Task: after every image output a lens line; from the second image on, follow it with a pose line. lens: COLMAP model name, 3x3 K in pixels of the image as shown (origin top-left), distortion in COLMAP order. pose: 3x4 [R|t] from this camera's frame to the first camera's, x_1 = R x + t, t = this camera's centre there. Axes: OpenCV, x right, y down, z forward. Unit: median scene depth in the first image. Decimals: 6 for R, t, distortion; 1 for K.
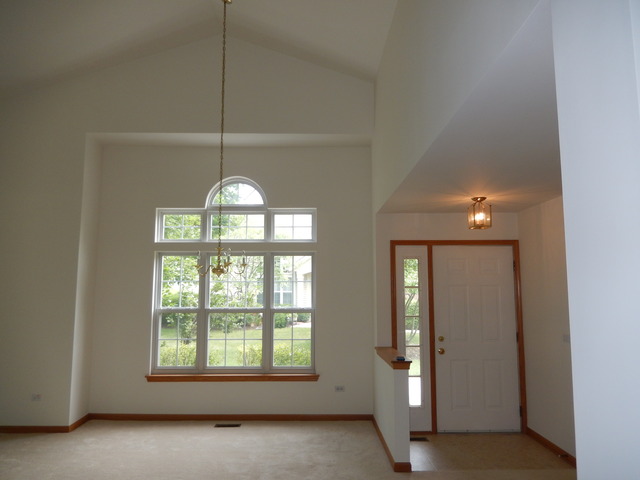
lens RADIAL K [[469.7, 0, 320.0], [0, 469.7, 240.0], [0, 0, 1]] dist [-0.029319, 0.000264]
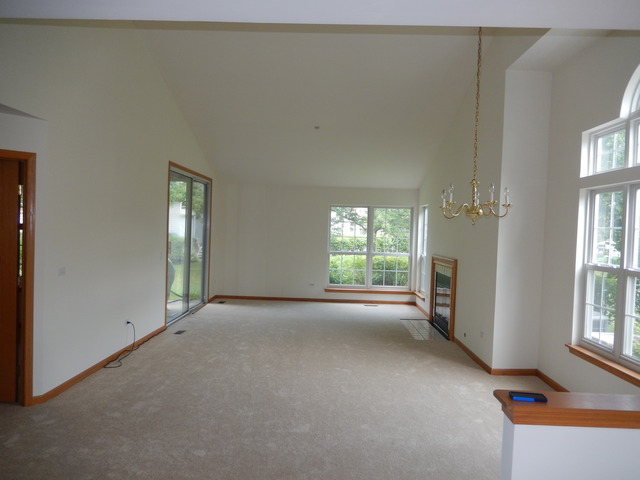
lens RADIAL K [[469.7, 0, 320.0], [0, 469.7, 240.0], [0, 0, 1]] dist [-0.029319, 0.000264]
pose [[-0.046228, 0.021993, -0.998689, 0.432992], [0.074576, 0.997044, 0.018505, 0.061390], [0.996143, -0.073622, -0.047731, 0.602101]]
